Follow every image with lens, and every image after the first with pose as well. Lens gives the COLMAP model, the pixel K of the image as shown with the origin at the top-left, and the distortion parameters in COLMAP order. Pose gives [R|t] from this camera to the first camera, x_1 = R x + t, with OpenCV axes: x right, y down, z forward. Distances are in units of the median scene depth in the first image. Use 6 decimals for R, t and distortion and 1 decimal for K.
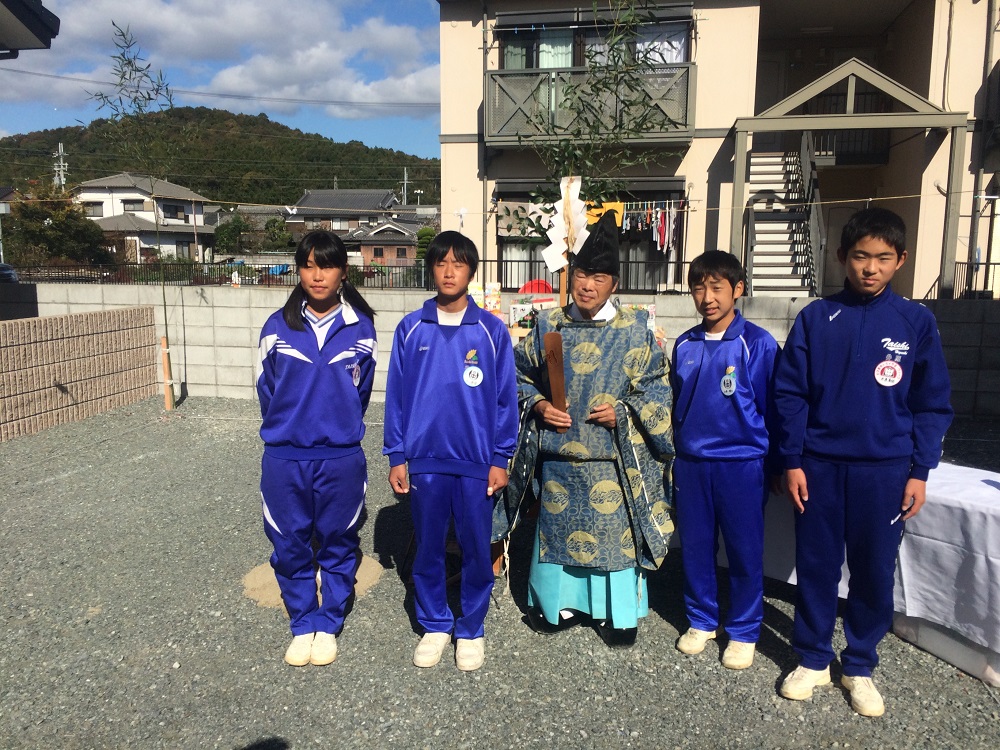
lens RADIAL K [[840.5, 0, 497.6], [0, 840.5, 379.5], [0, 0, 1]] dist [0.033121, -0.015590]
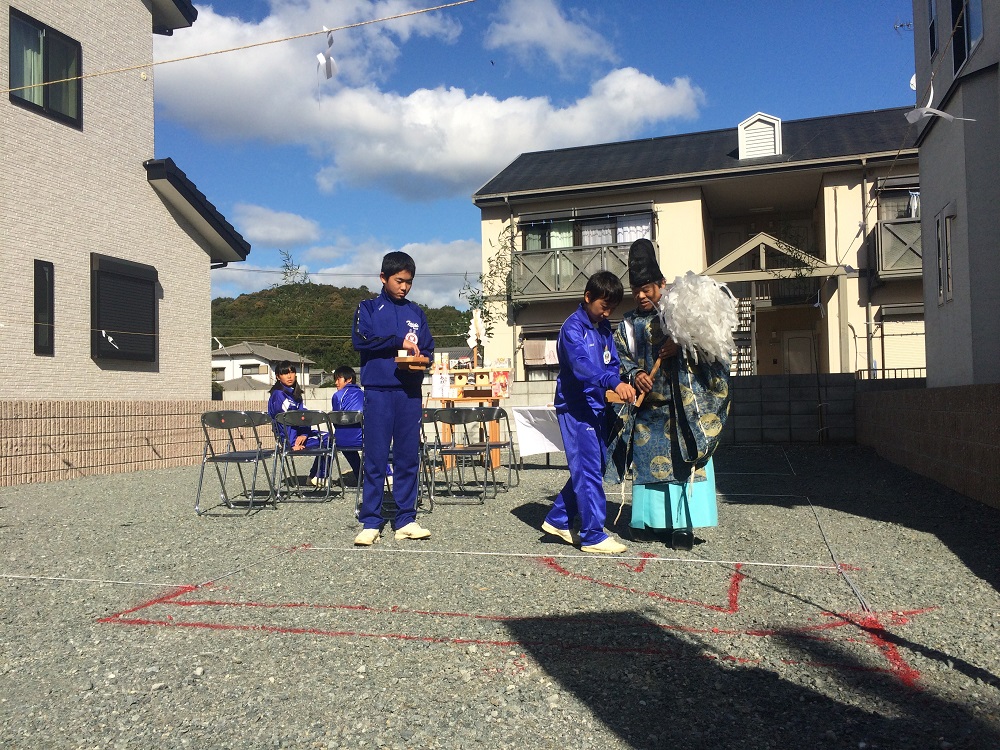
lens RADIAL K [[840.5, 0, 500.1], [0, 840.5, 373.2], [0, 0, 1]] dist [0.033121, -0.015590]
pose [[0.993953, -0.035872, -0.103779, 0.104324], [0.015473, 0.981457, -0.191058, 0.106803], [0.108708, 0.188297, 0.976077, -0.350225]]
